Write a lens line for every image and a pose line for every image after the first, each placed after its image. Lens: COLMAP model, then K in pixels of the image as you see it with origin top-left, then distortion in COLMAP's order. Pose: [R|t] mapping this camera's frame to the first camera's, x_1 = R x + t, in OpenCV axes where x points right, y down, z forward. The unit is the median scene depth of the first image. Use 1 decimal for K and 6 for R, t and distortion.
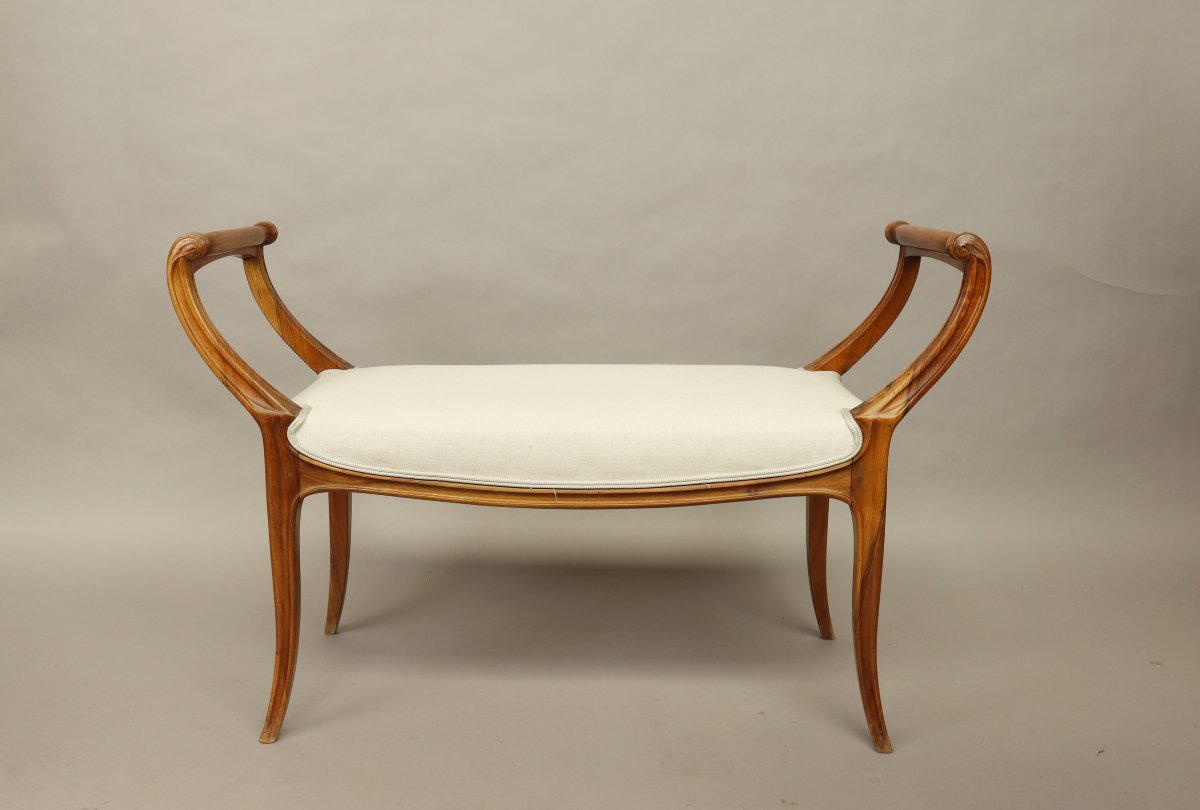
lens RADIAL K [[1092.4, 0, 603.8], [0, 1092.4, 396.2], [0, 0, 1]] dist [-0.020455, 0.002234]
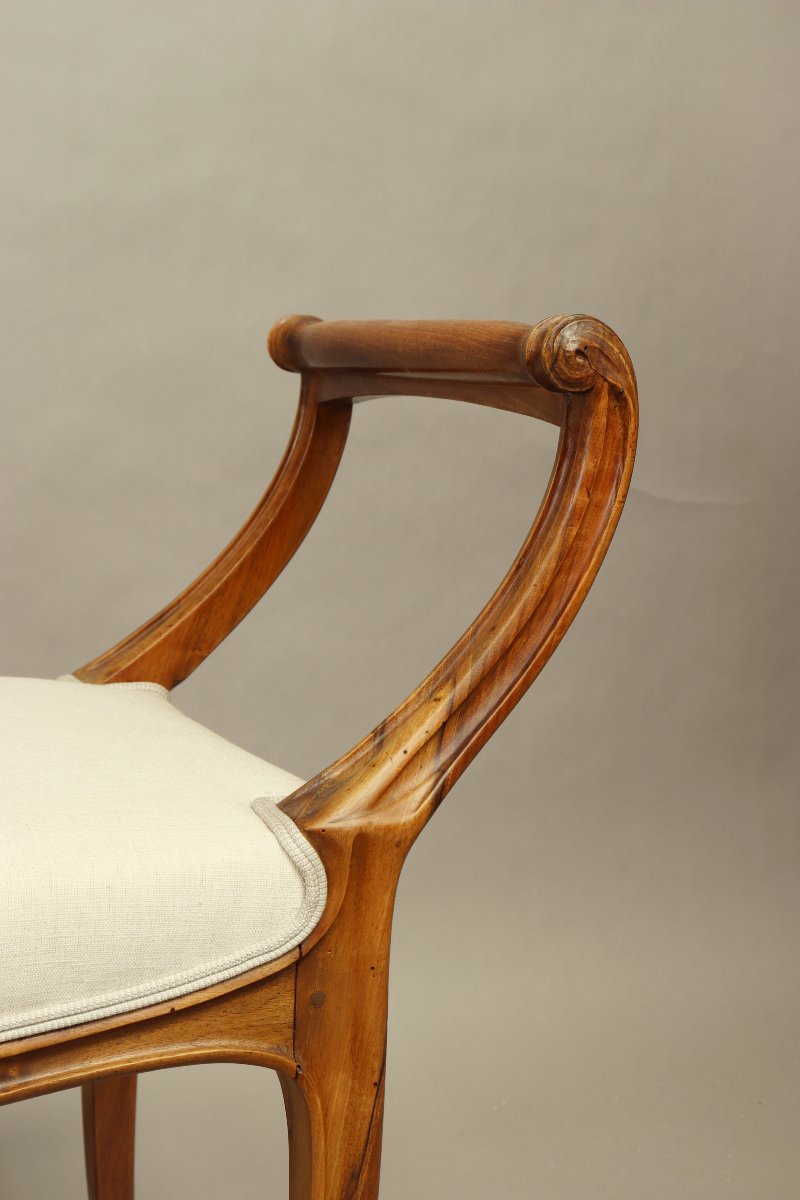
lens RADIAL K [[1780.3, 0, 408.9], [0, 1780.3, 592.4], [0, 0, 1]] dist [0.058809, 0.000000]
pose [[0.897944, -0.017235, 0.439771, 0.008638], [0.039939, 0.998301, -0.042425, -0.030473], [-0.438293, 0.055659, 0.897107, 0.460422]]
